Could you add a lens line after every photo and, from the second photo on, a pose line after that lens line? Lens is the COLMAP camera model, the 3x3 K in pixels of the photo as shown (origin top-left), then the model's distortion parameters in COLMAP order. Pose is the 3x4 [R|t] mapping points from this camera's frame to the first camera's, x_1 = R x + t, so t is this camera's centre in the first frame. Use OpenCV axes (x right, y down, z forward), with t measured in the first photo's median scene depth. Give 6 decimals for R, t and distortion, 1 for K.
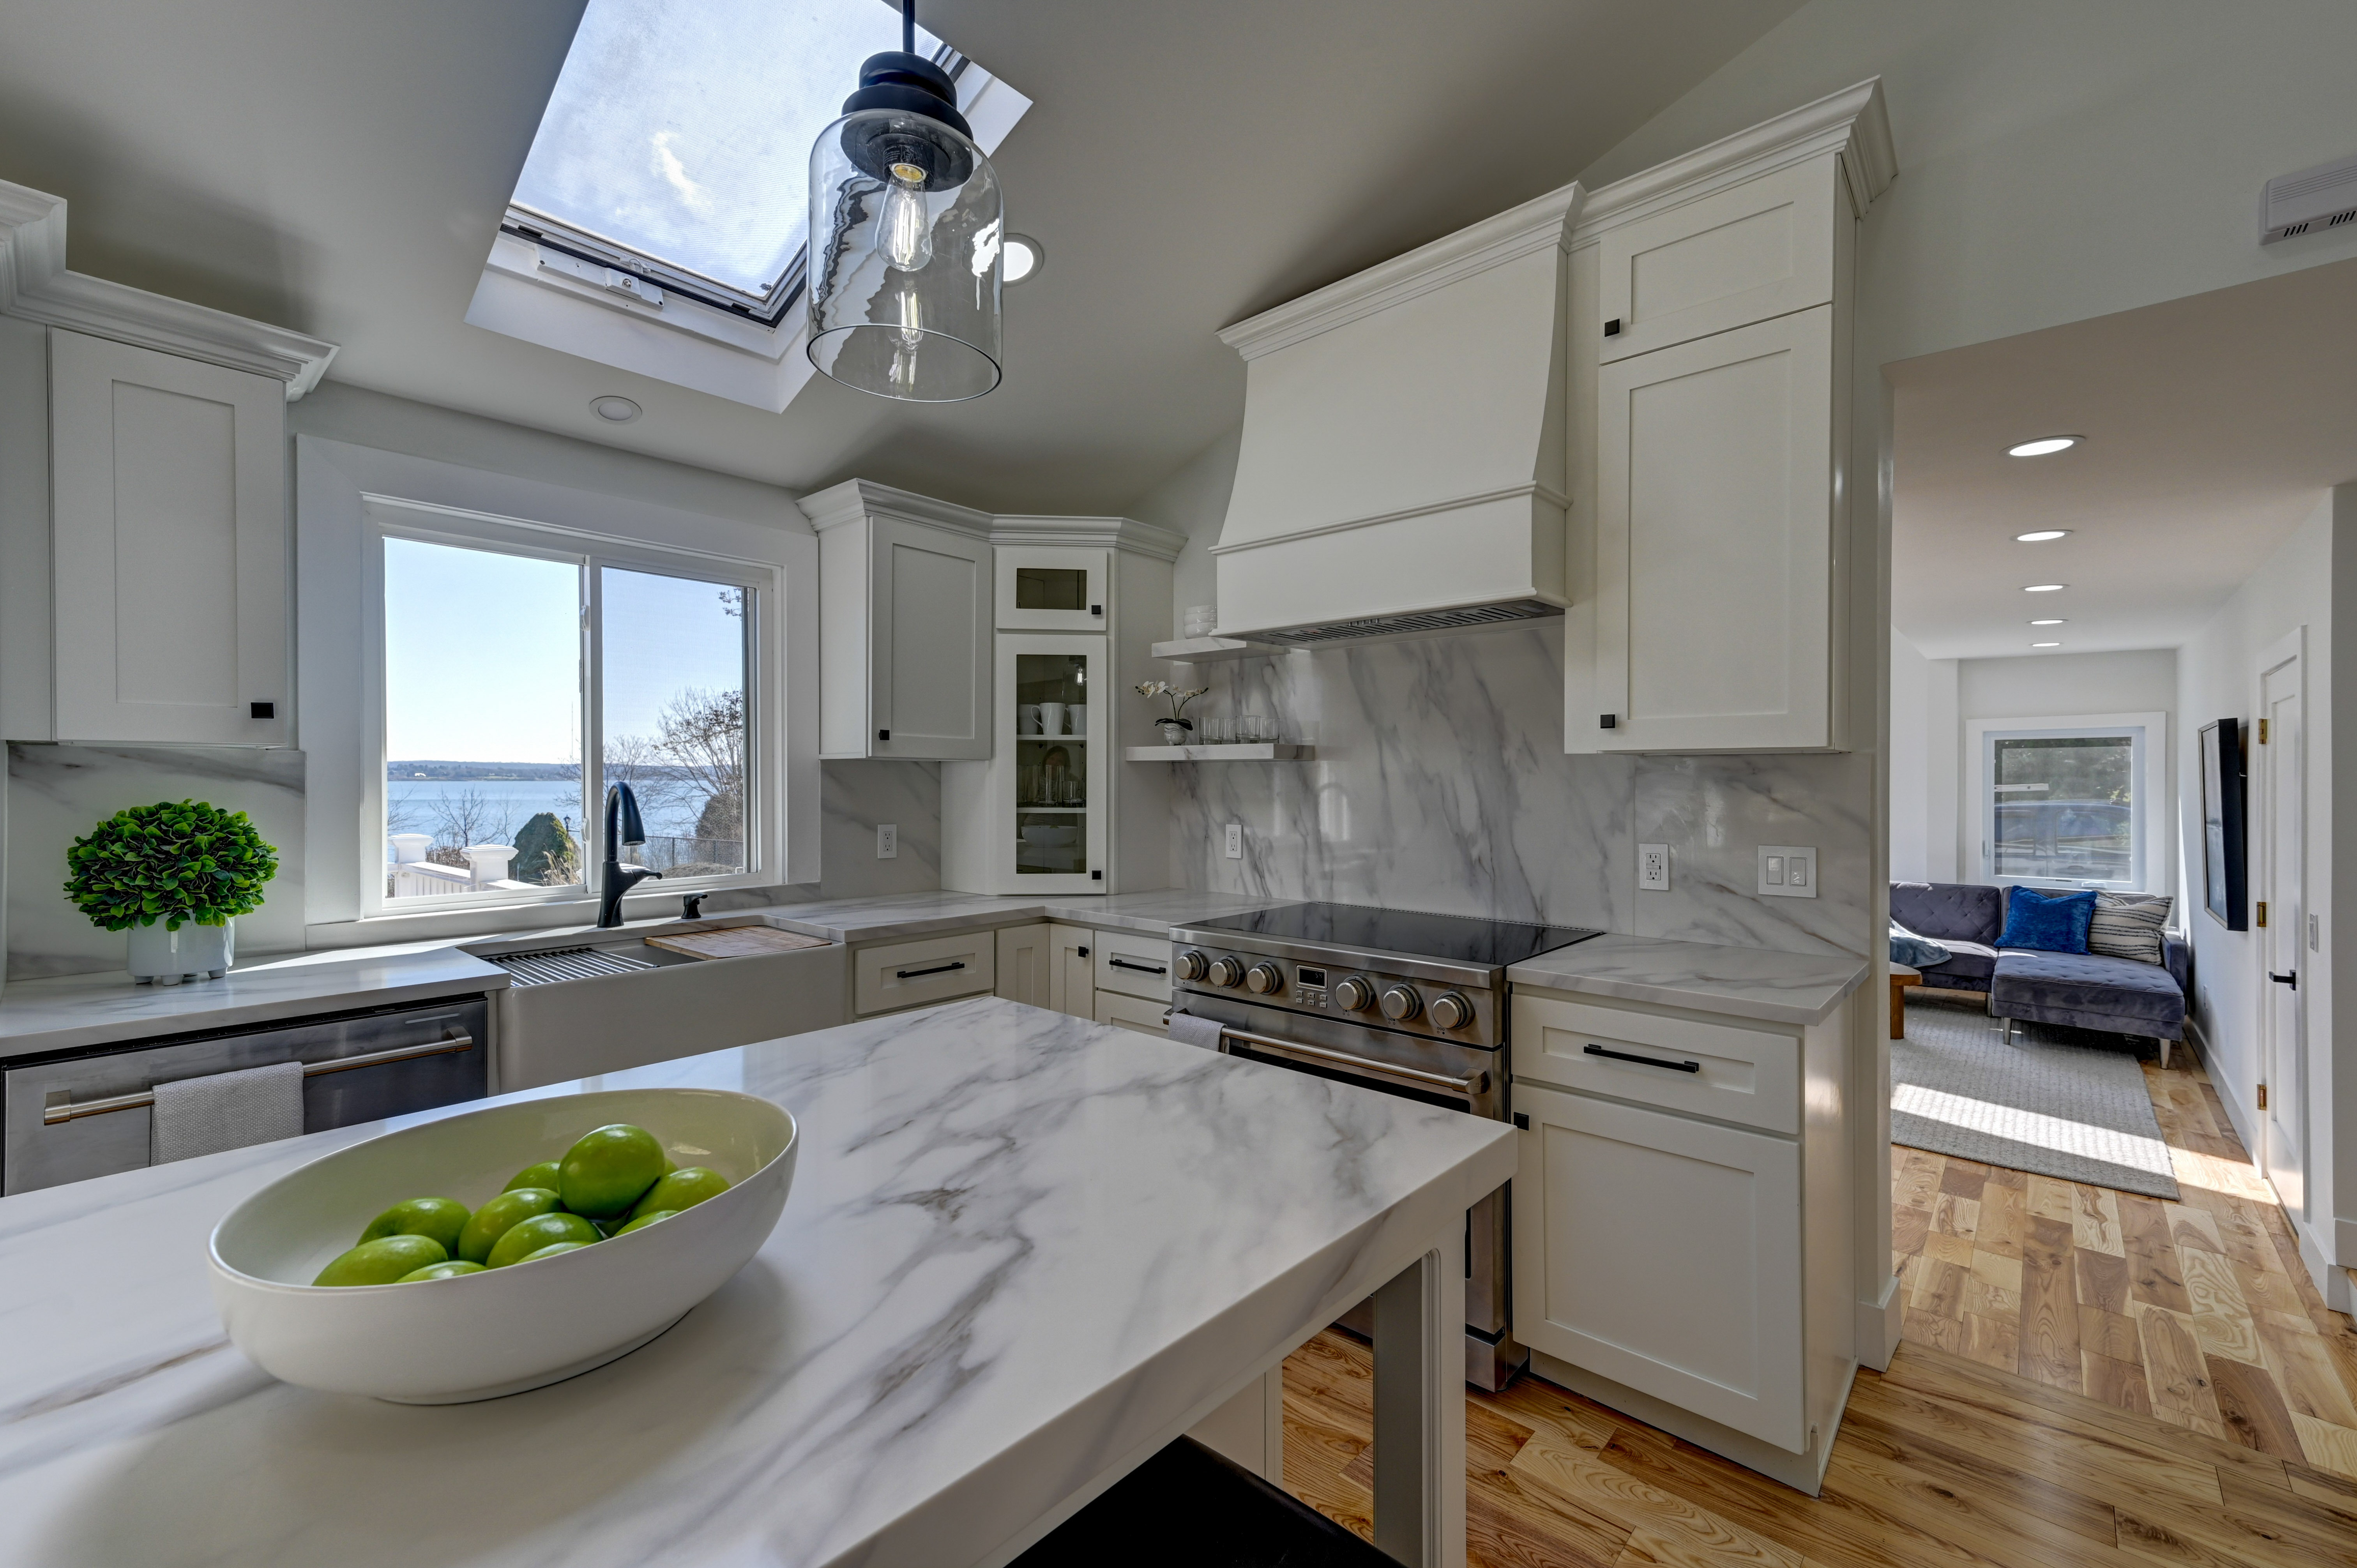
lens RADIAL K [[970.4, 0, 1187.5], [0, 970.4, 783.1], [0, 0, 1]] dist [0.015618, 0.001438]
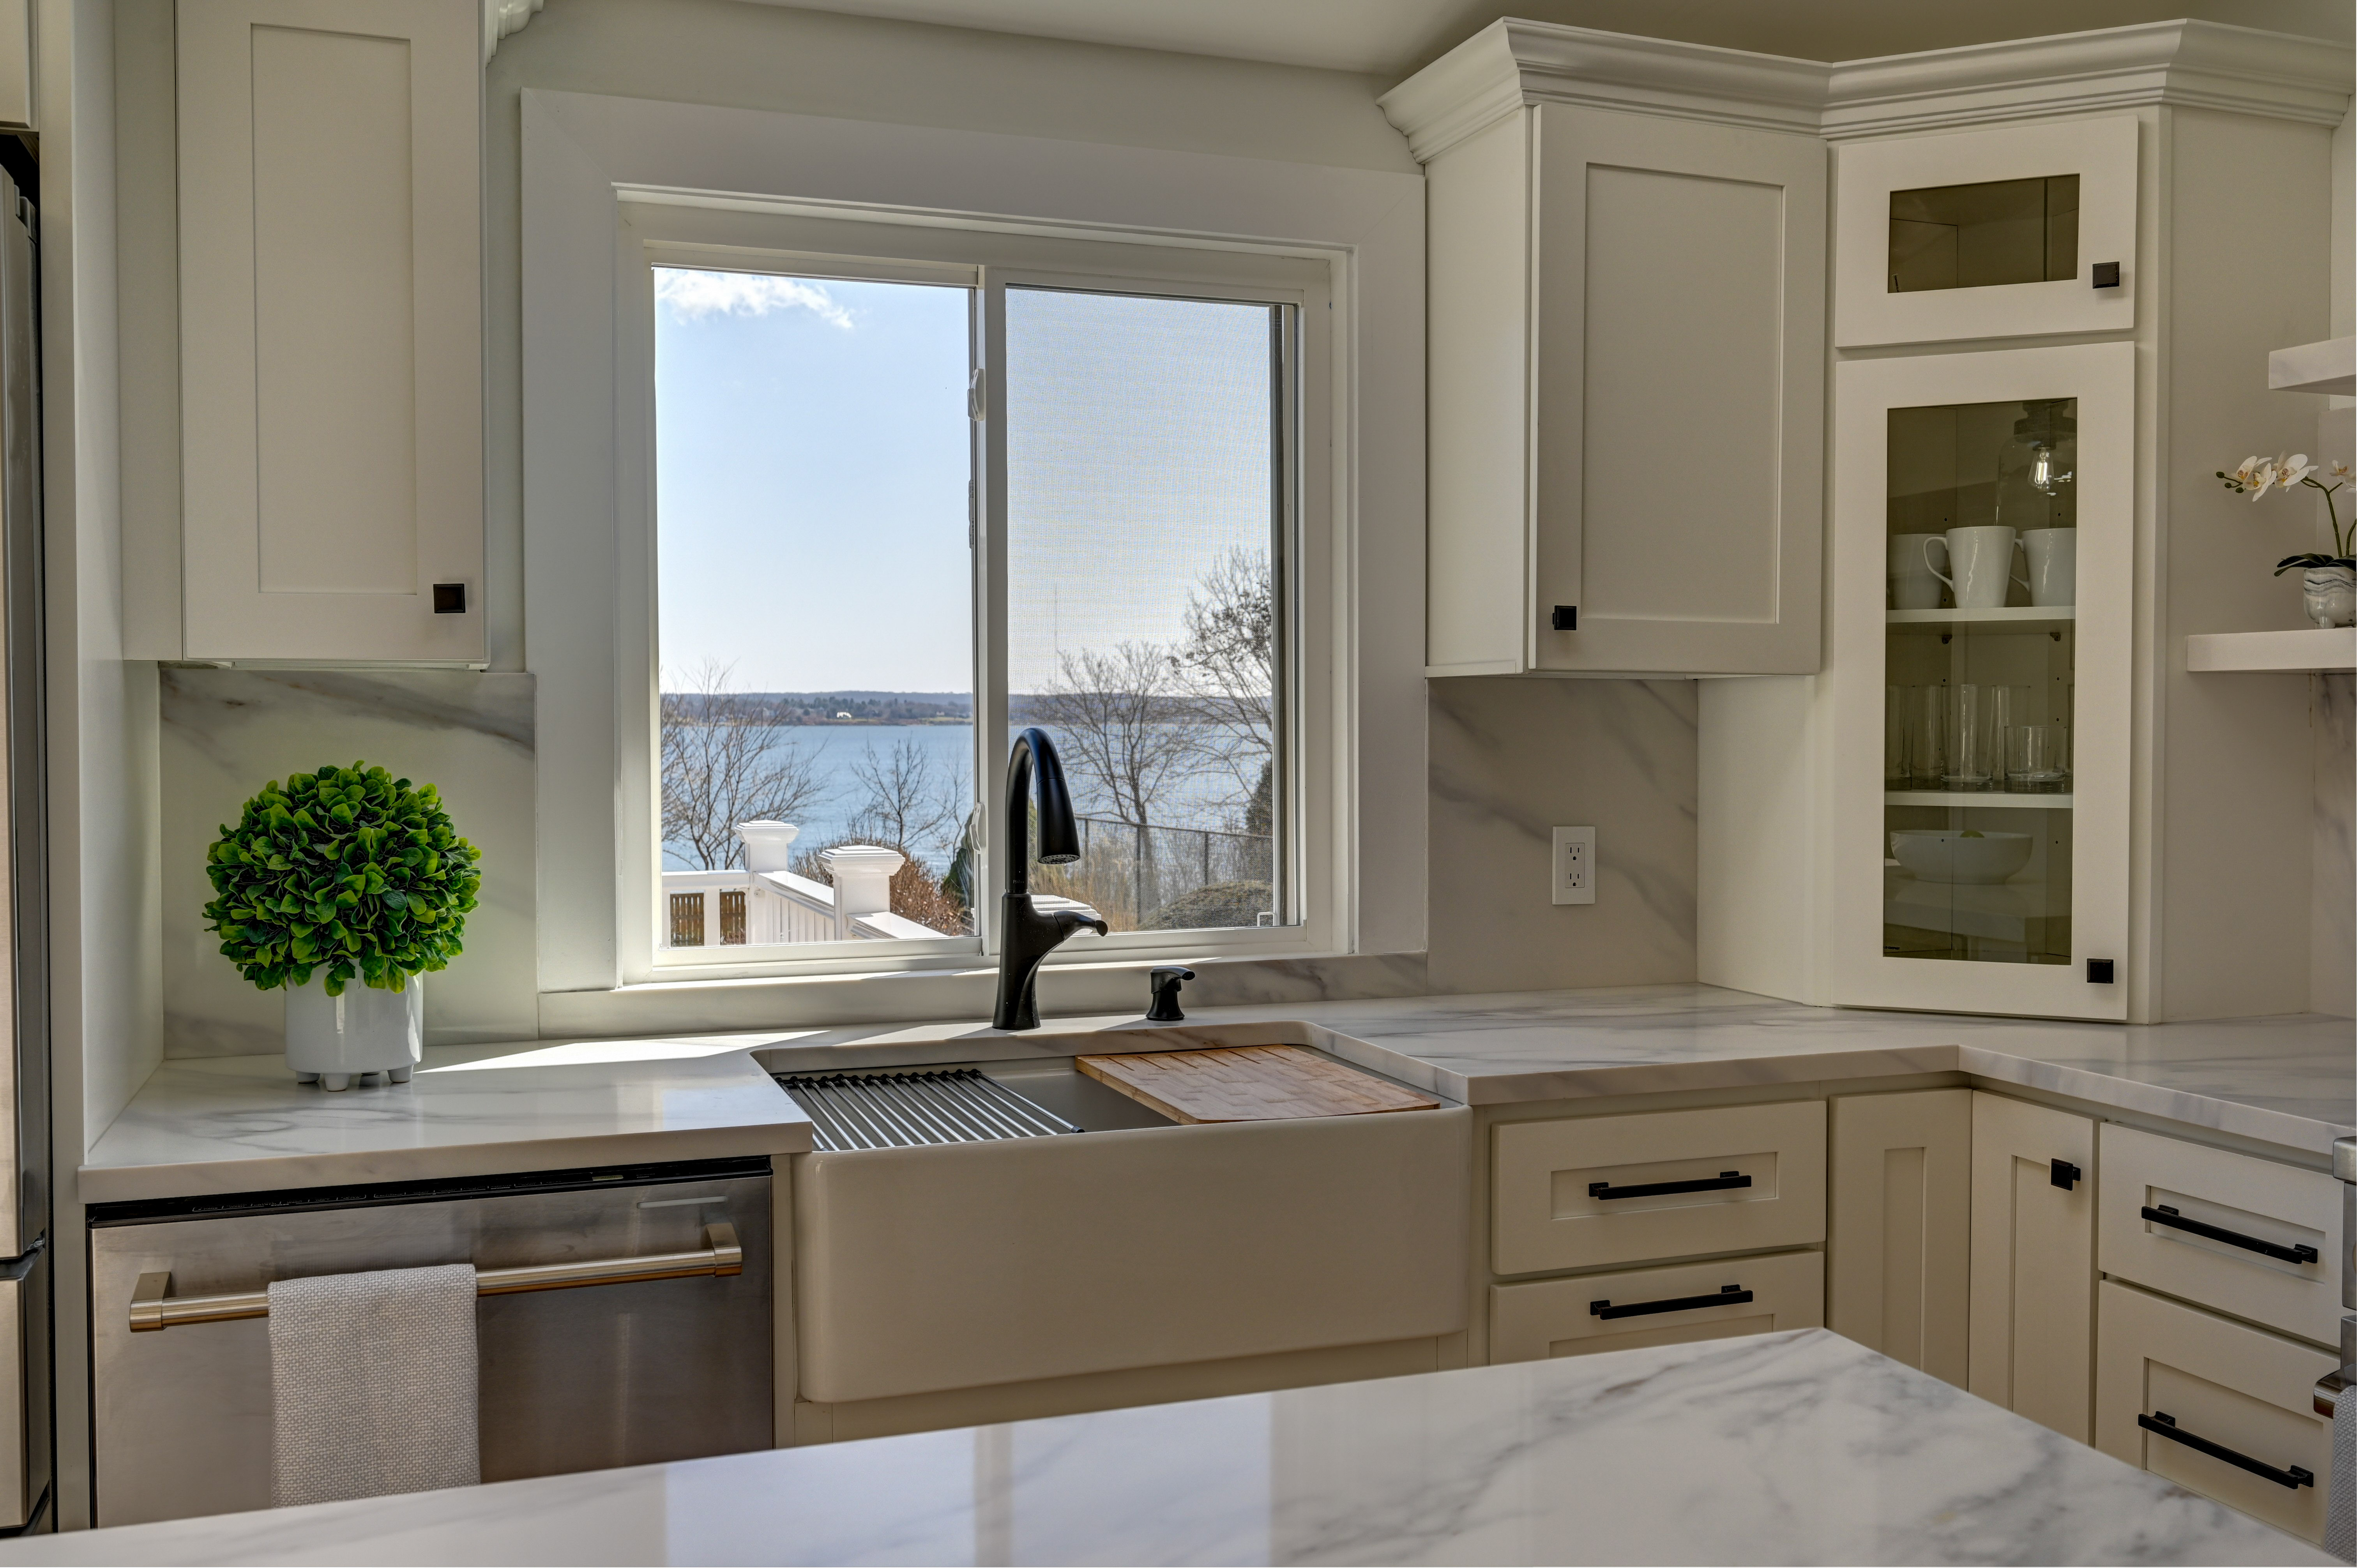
lens RADIAL K [[2047.9, 0, 1191.7], [0, 2047.9, 778.8], [0, 0, 1]] dist [-0.002773, -0.010246]
pose [[0.879730, 0.011188, -0.475342, -0.030839], [0.000639, 0.999694, 0.024712, -0.001533], [0.475473, -0.022044, 0.879454, 0.142383]]
